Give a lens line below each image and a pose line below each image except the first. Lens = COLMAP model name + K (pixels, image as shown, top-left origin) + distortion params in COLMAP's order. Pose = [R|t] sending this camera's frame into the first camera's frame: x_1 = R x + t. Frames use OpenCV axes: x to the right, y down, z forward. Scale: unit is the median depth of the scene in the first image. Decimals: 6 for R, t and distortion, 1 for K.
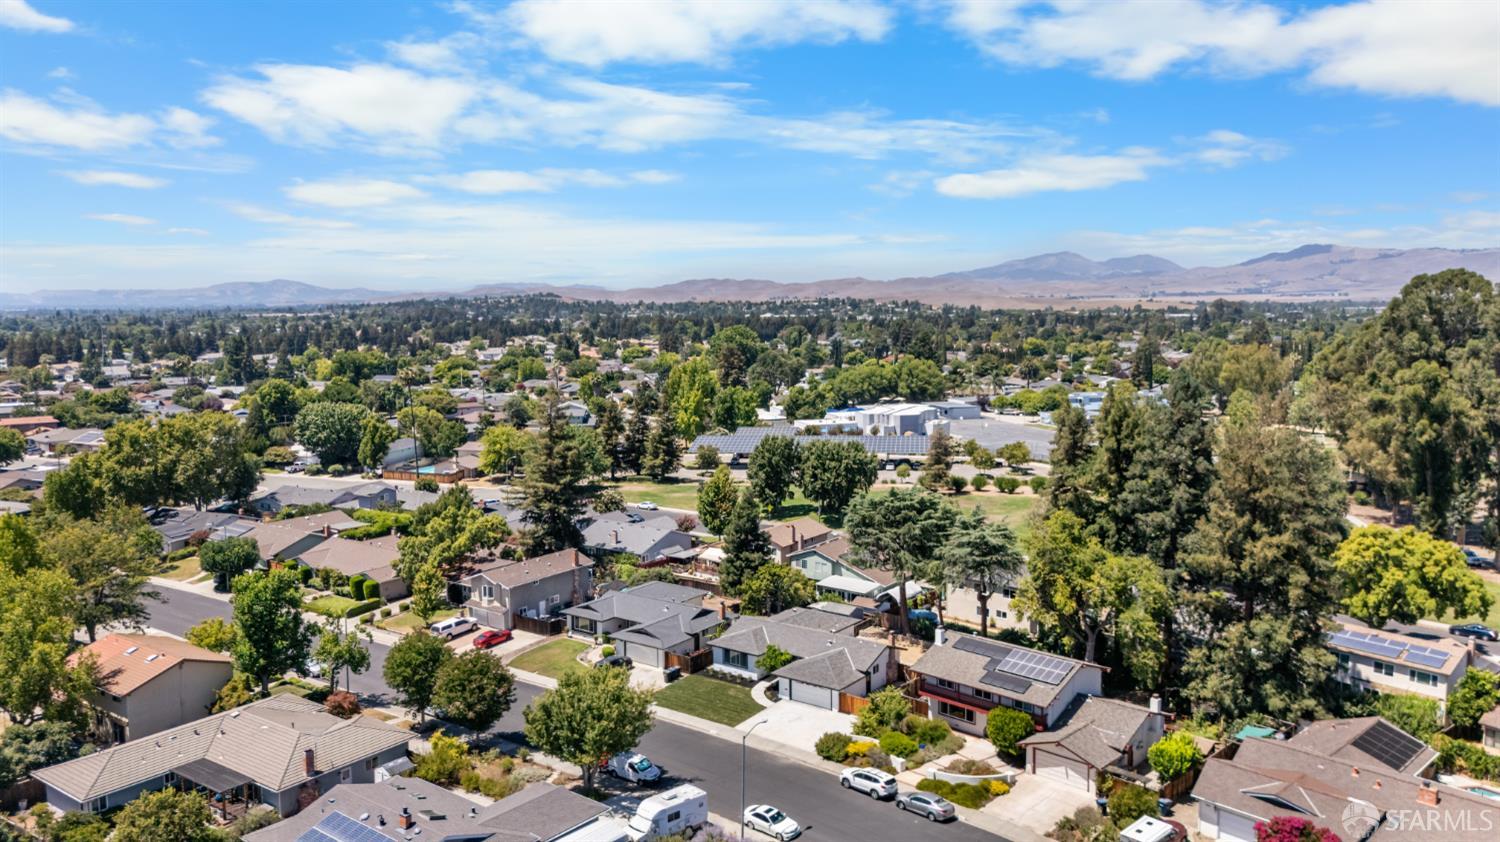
lens RADIAL K [[1100.2, 0, 756.4], [0, 1100.2, 421.2], [0, 0, 1]] dist [0.072349, -0.085383]
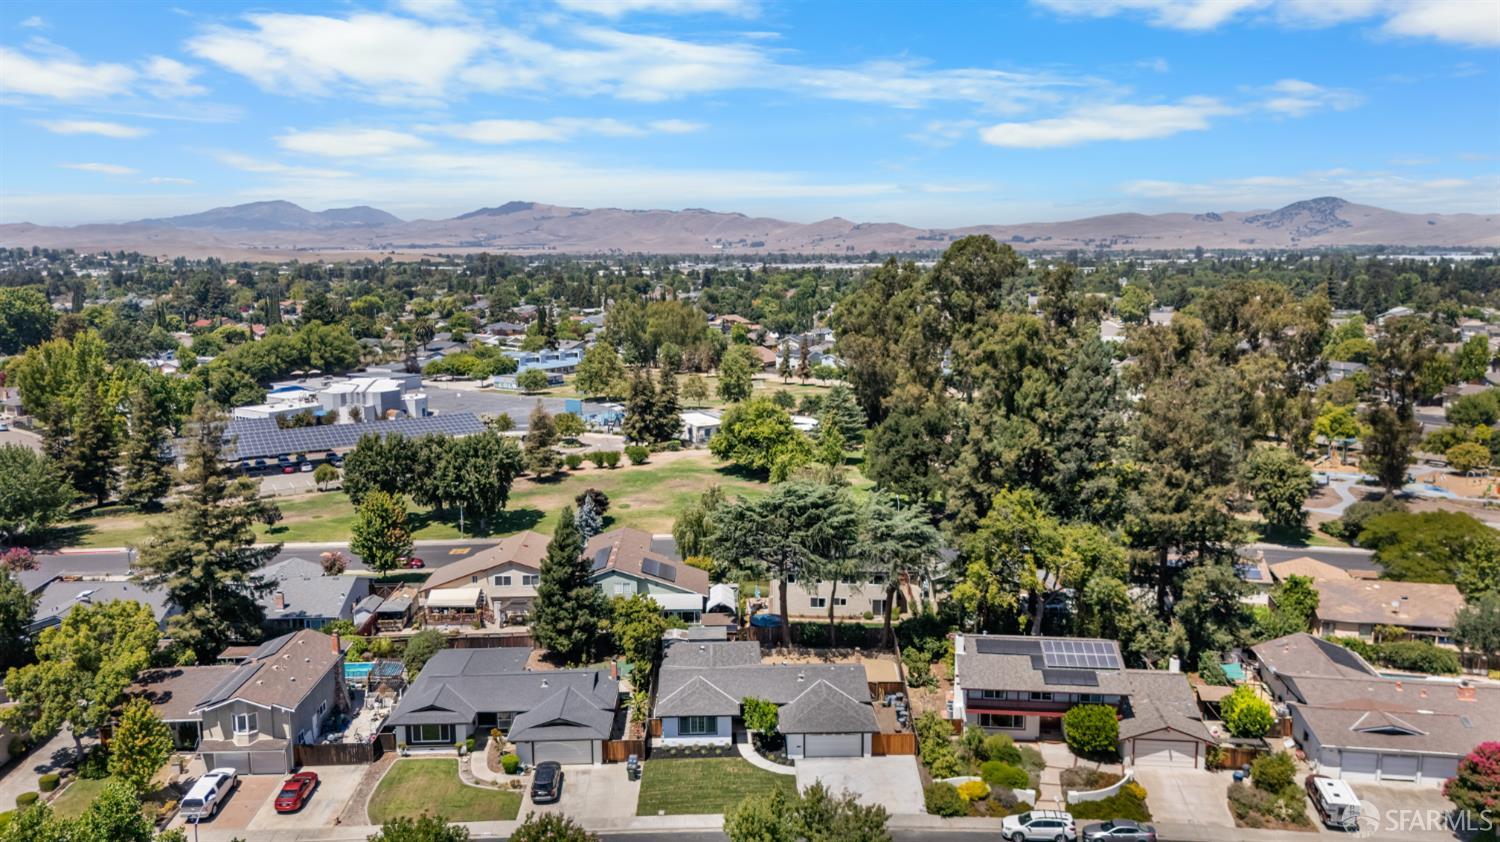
lens RADIAL K [[1100.2, 0, 756.4], [0, 1100.2, 421.2], [0, 0, 1]] dist [0.072349, -0.085383]
pose [[0.788477, -0.093692, 0.607887, -0.437477], [0.067957, 0.995549, 0.065294, -0.050570], [-0.611299, -0.010173, 0.791335, 0.337443]]
